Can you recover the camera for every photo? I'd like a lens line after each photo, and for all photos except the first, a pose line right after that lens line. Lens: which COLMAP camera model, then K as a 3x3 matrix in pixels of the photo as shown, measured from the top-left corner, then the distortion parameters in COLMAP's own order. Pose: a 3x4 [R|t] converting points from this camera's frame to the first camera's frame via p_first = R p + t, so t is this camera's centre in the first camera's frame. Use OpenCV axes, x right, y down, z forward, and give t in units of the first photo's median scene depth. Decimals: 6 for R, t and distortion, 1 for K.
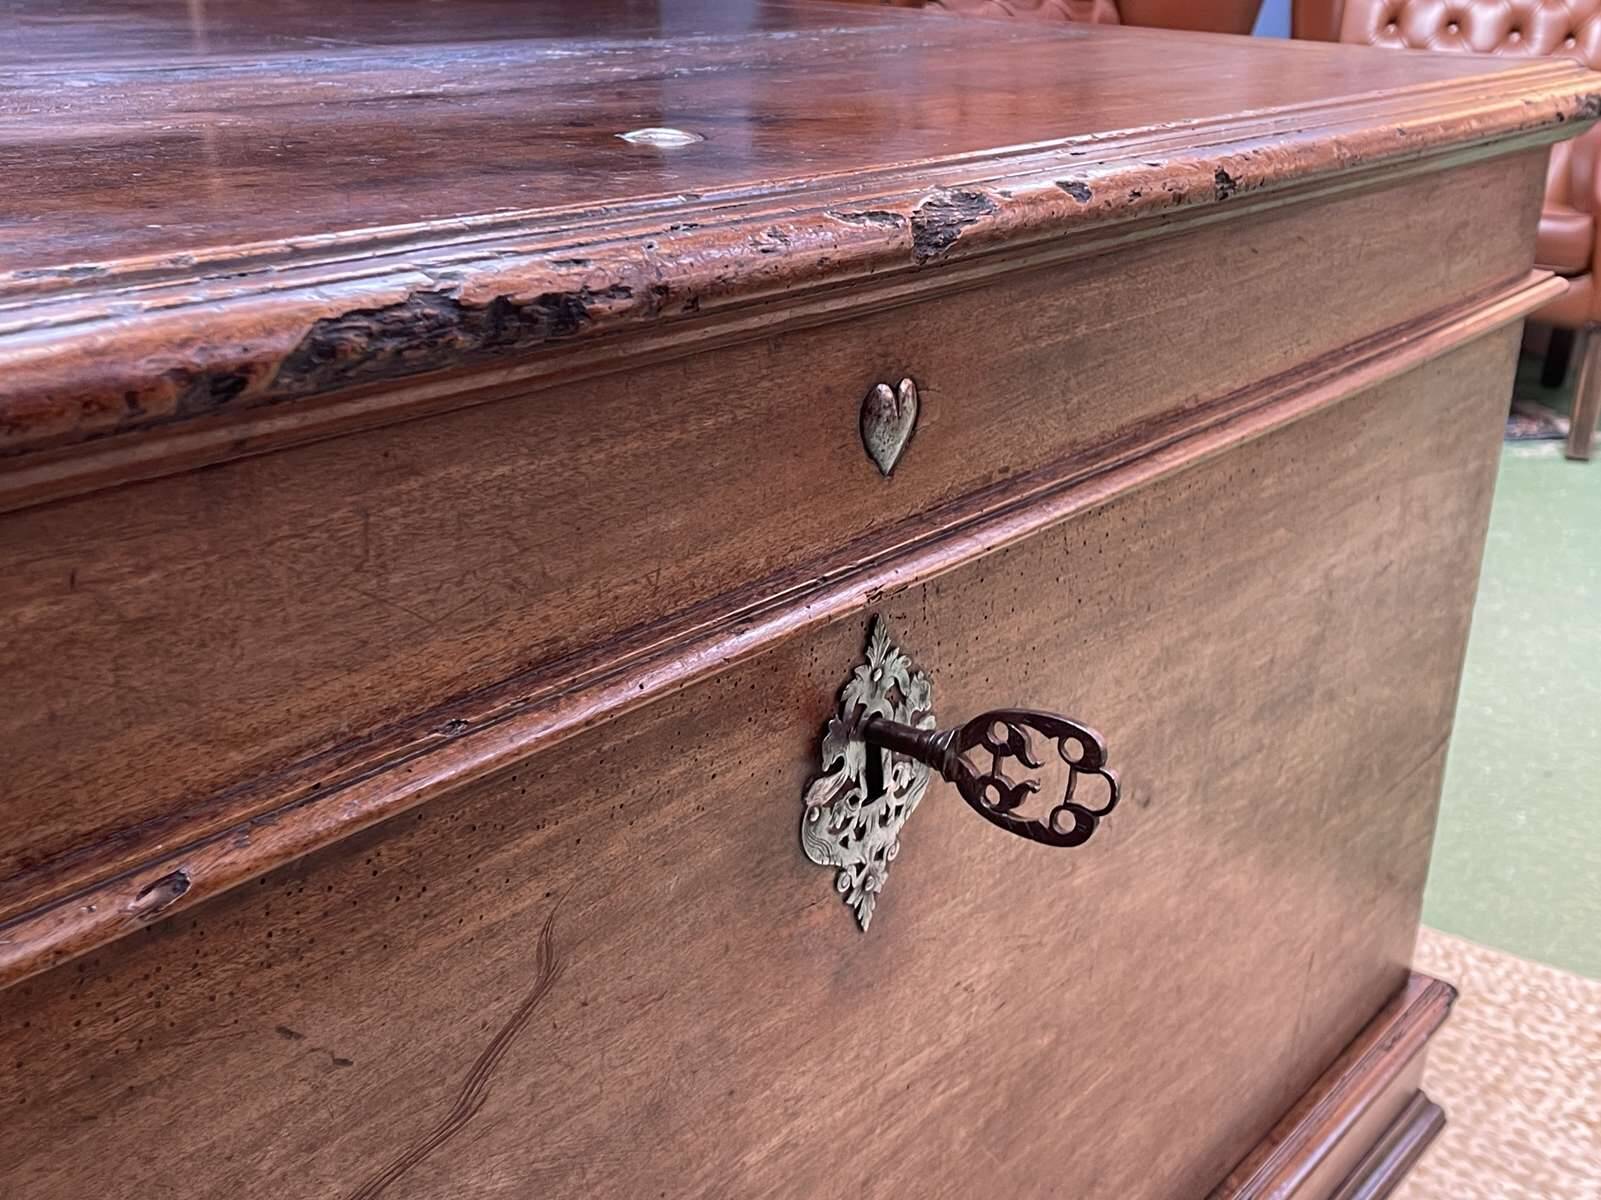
lens RADIAL K [[1933.0, 0, 800.5], [0, 1933.0, 600.0], [0, 0, 1]] dist [0.073230, -0.072592]
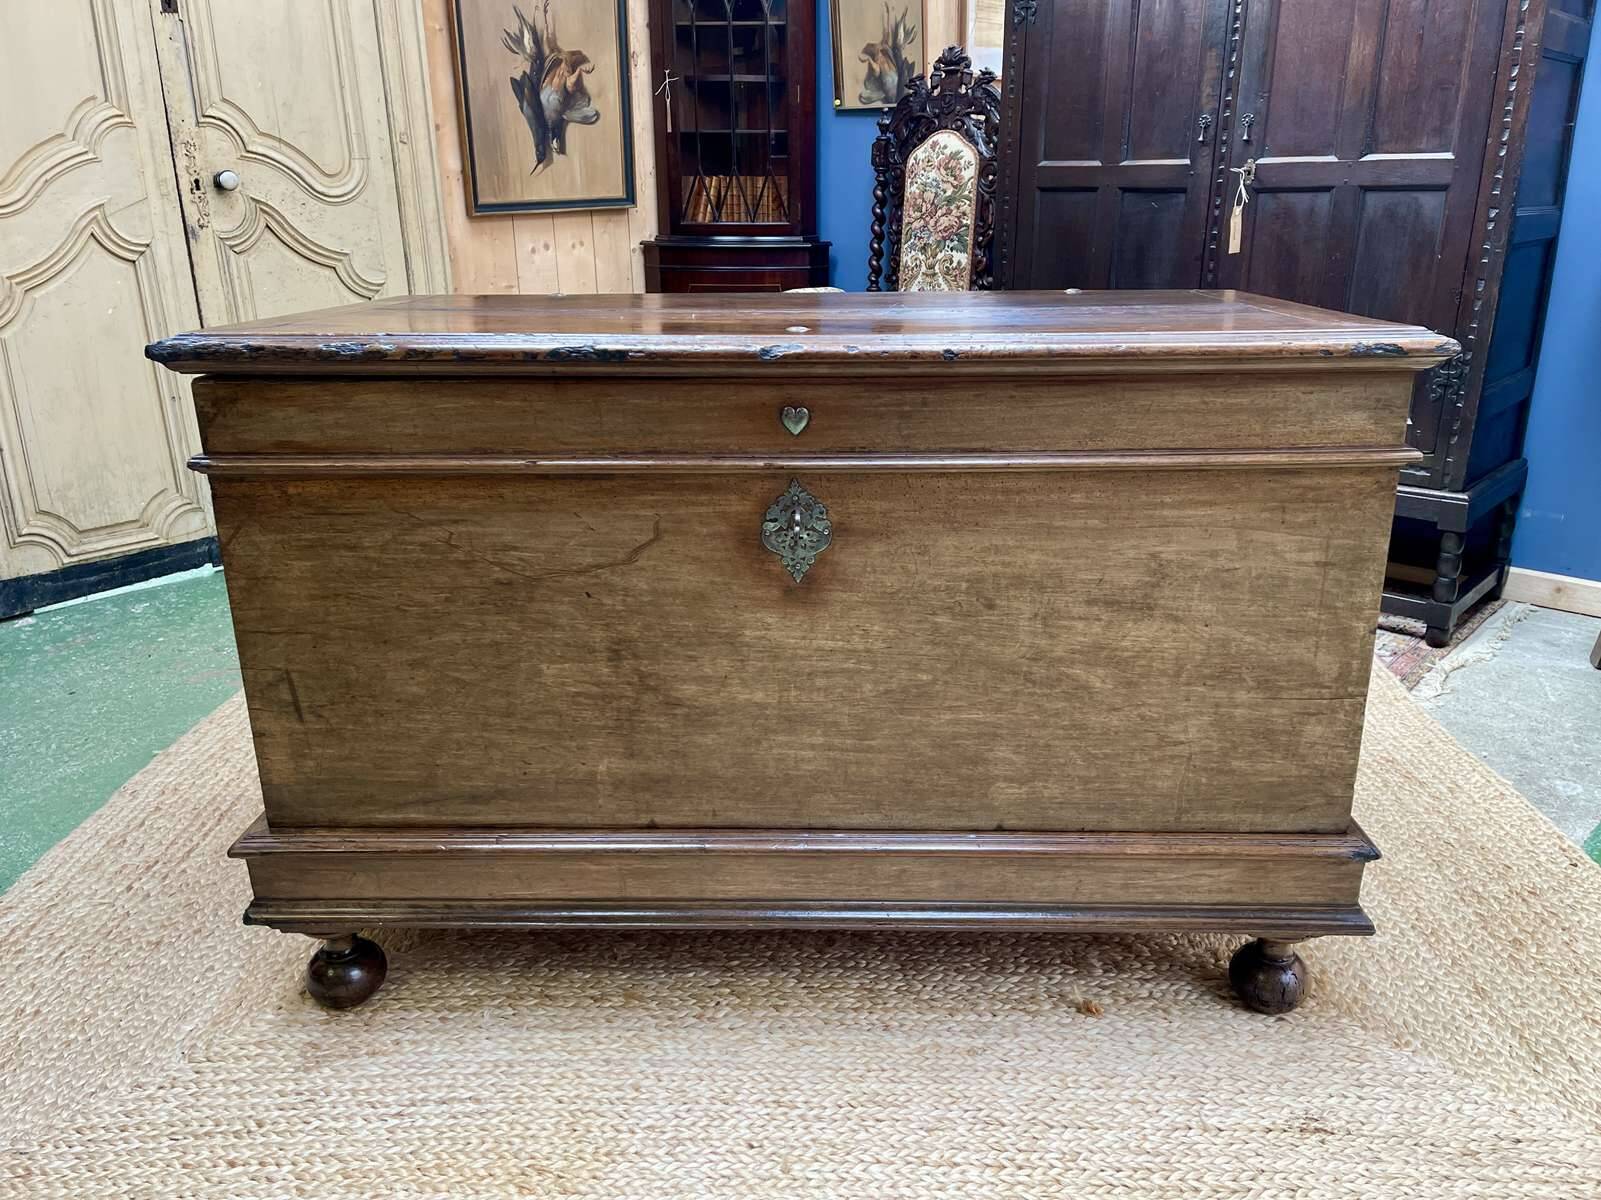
lens RADIAL K [[1230.4, 0, 800.5], [0, 1230.4, 600.0], [0, 0, 1]] dist [0.030909, -0.006608]
pose [[0.582861, 0.210080, -0.784945, 1.743202], [-0.248192, 0.965865, 0.074206, 0.049389], [0.773740, 0.151565, 0.615105, -0.265753]]
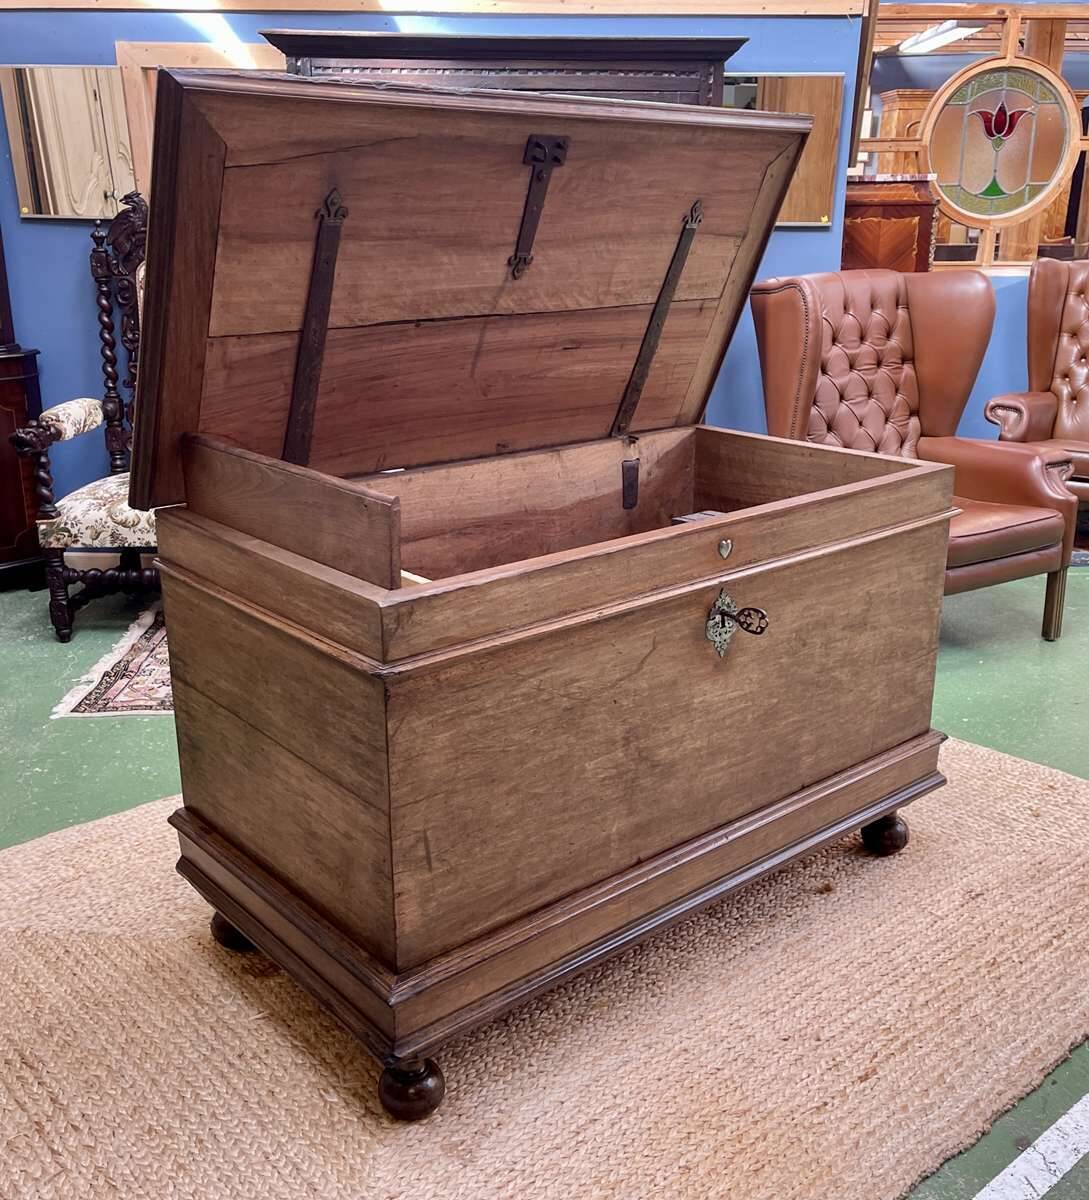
lens RADIAL K [[1231.2, 0, 556.4], [0, 1231.2, 611.8], [0, 0, 1]] dist [0.044124, -0.033624]
pose [[0.977680, 0.021123, -0.209037, 0.277431], [-0.030291, 0.998710, -0.040756, 0.206045], [0.207906, 0.046179, 0.977058, -2.108375]]
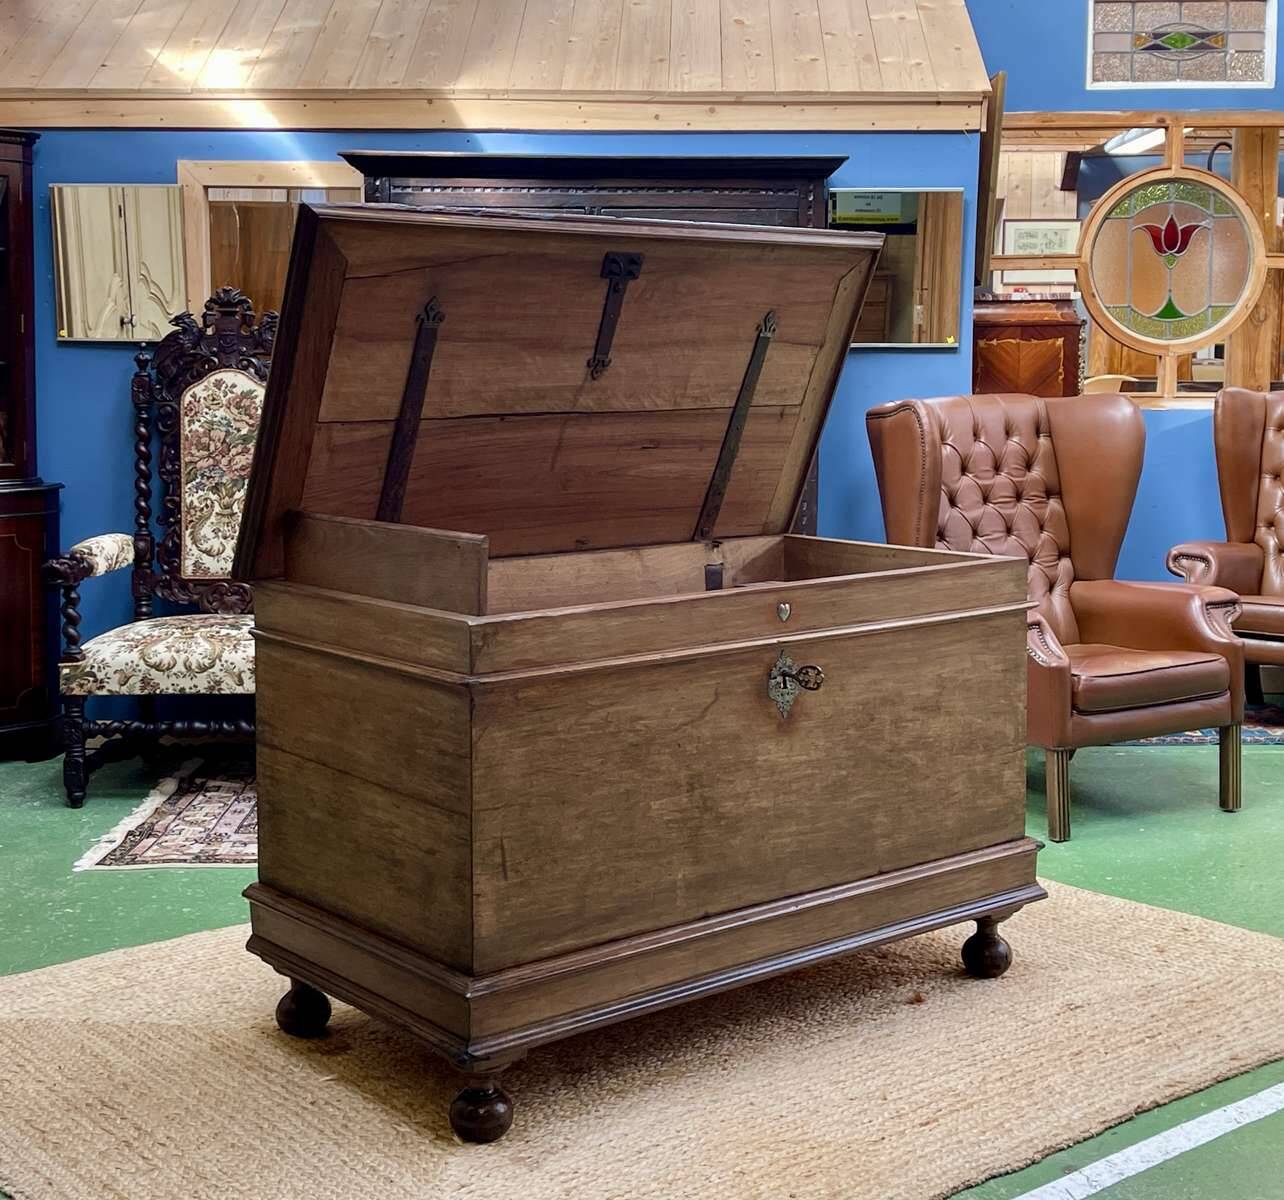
lens RADIAL K [[1864.6, 0, 639.2], [0, 1864.6, 524.5], [0, 0, 1]] dist [0.144306, -0.411382]
pose [[0.972465, -0.025064, -0.231698, 0.830282], [-0.037163, 0.964800, -0.260345, 0.998089], [0.230068, 0.261787, 0.937303, -3.865019]]
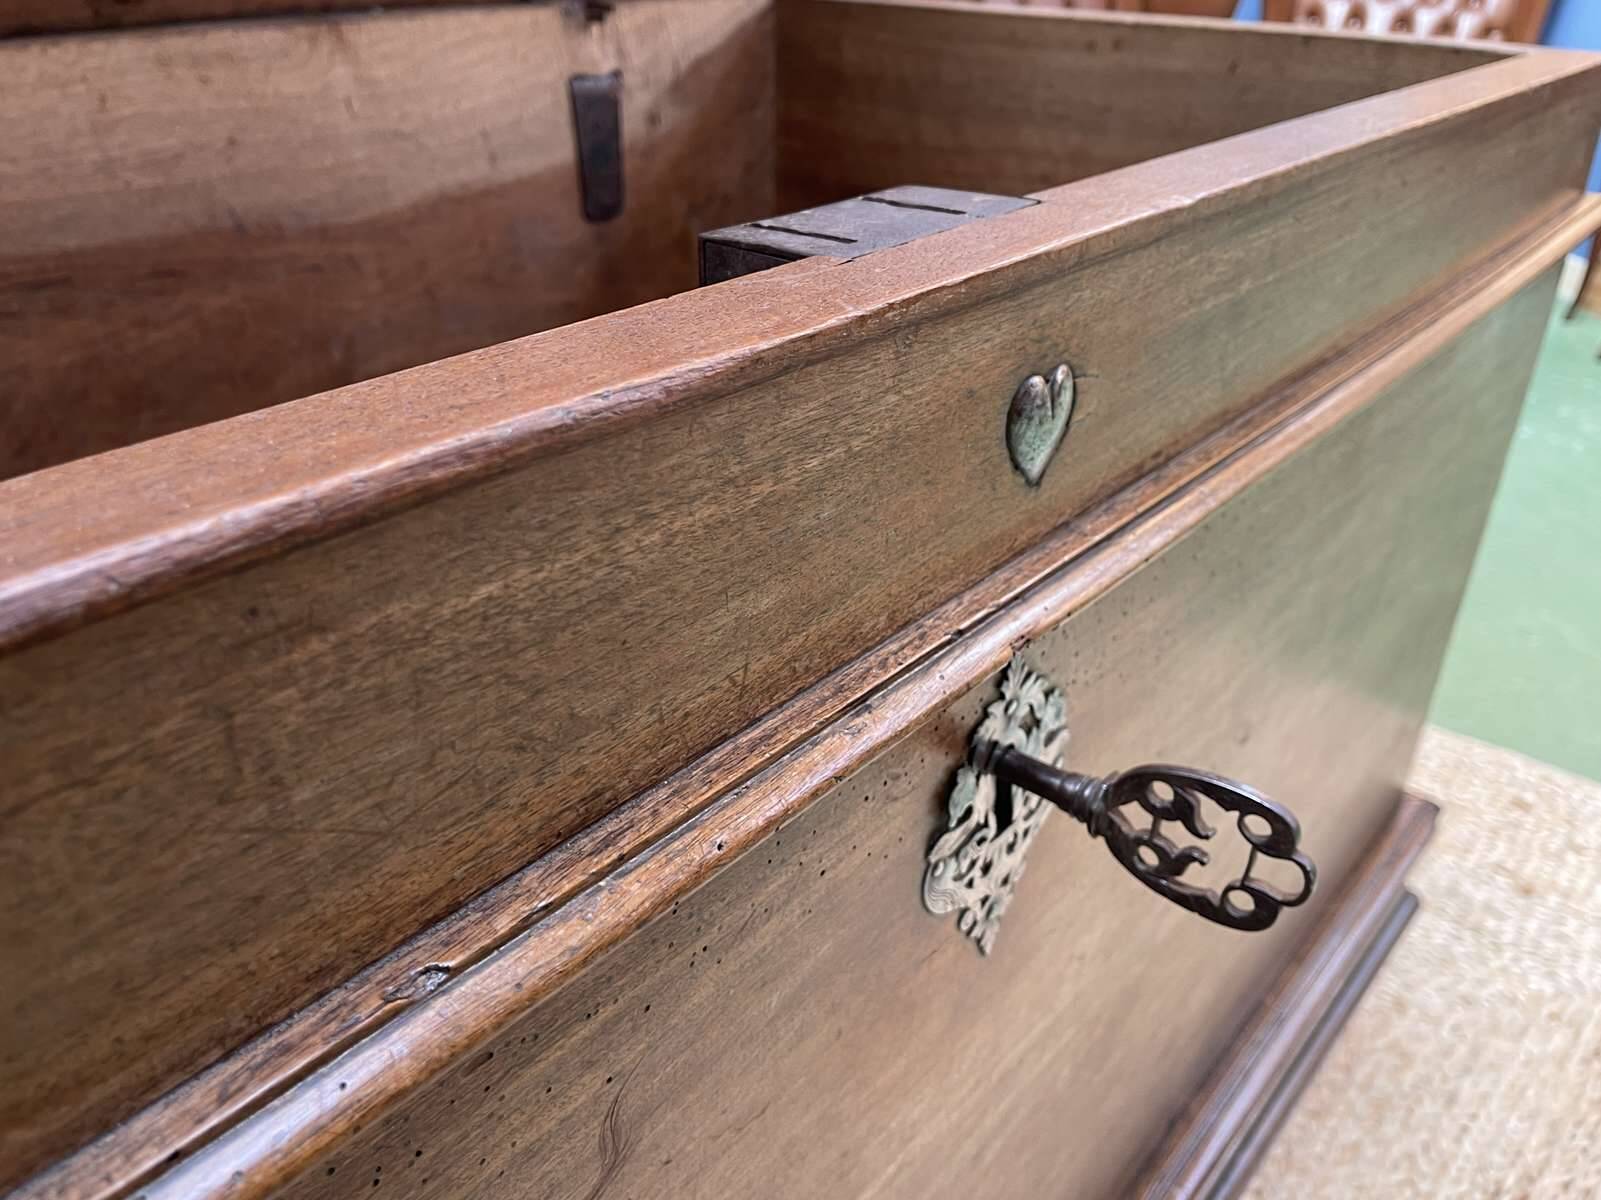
lens RADIAL K [[1259.2, 0, 800.5], [0, 1259.2, 600.0], [0, 0, 1]] dist [0.028594, -0.051014]
pose [[0.997889, 0.003218, -0.064869, -0.018286], [0.006504, 0.988800, 0.149106, -0.093549], [0.064622, -0.149213, 0.986691, 0.446875]]
